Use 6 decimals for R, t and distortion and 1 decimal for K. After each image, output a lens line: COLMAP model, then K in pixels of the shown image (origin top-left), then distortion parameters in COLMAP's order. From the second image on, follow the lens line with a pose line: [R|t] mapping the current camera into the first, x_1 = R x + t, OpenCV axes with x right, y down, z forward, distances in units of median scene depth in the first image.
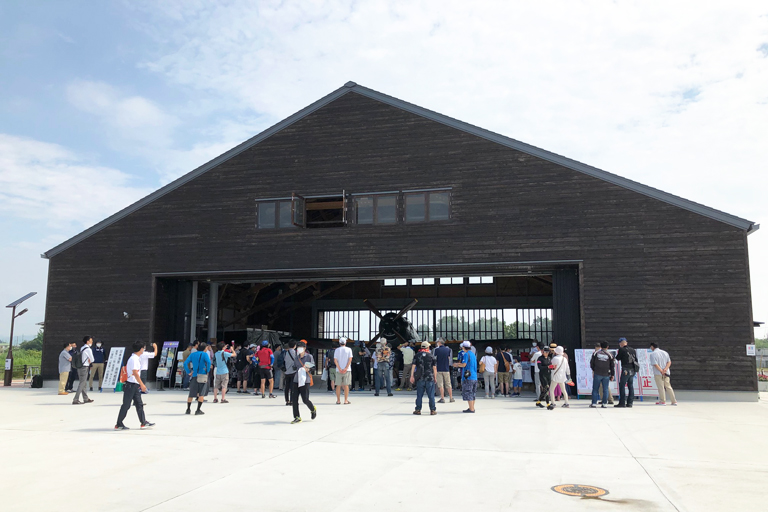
lens RADIAL K [[632.2, 0, 384.0], [0, 632.2, 256.0], [0, 0, 1]] dist [0.005671, -0.002007]
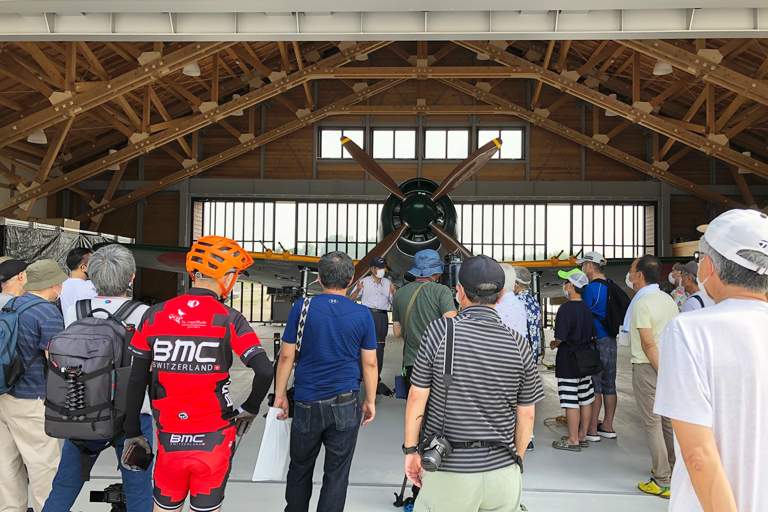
lens RADIAL K [[632.2, 0, 384.0], [0, 632.2, 256.0], [0, 0, 1]] dist [0.005671, -0.002007]
pose [[0.978810, 0.017379, 0.204033, -0.057276], [-0.042325, 0.992046, 0.118549, 0.065795], [-0.200350, -0.124673, 0.971759, 0.470319]]
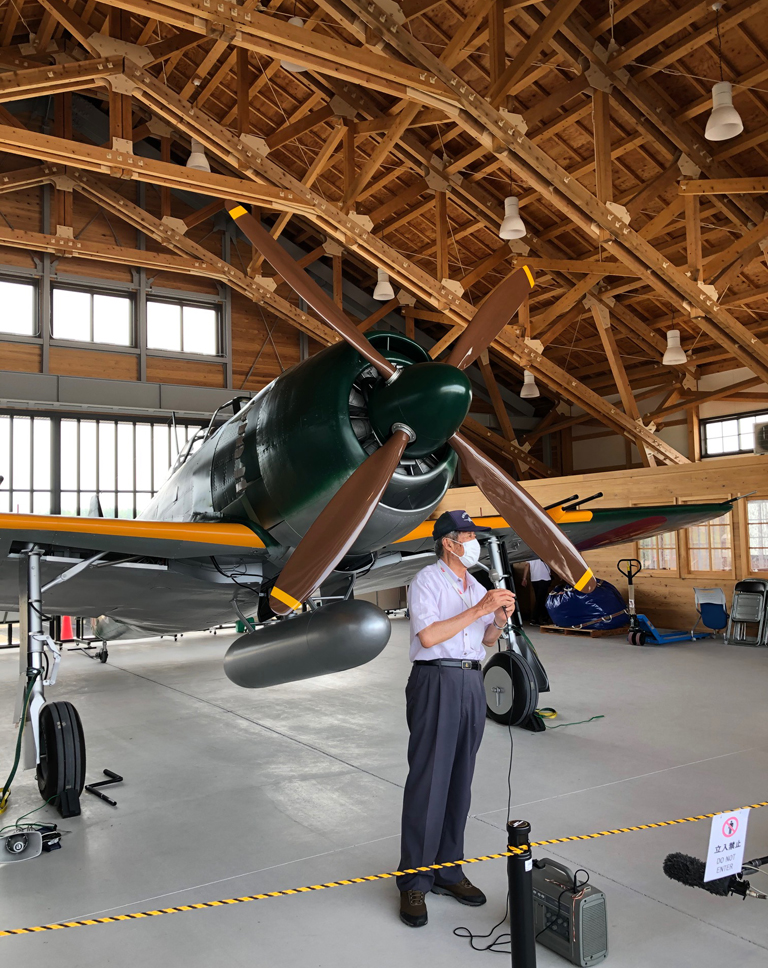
lens RADIAL K [[824.7, 0, 384.0], [0, 824.7, 484.0], [0, 0, 1]] dist [0.003091, -0.001126]
pose [[0.666100, 0.025700, 0.745420, -0.097331], [-0.084268, 0.995600, 0.040975, 0.084196], [-0.741087, -0.090108, 0.665335, 0.610962]]
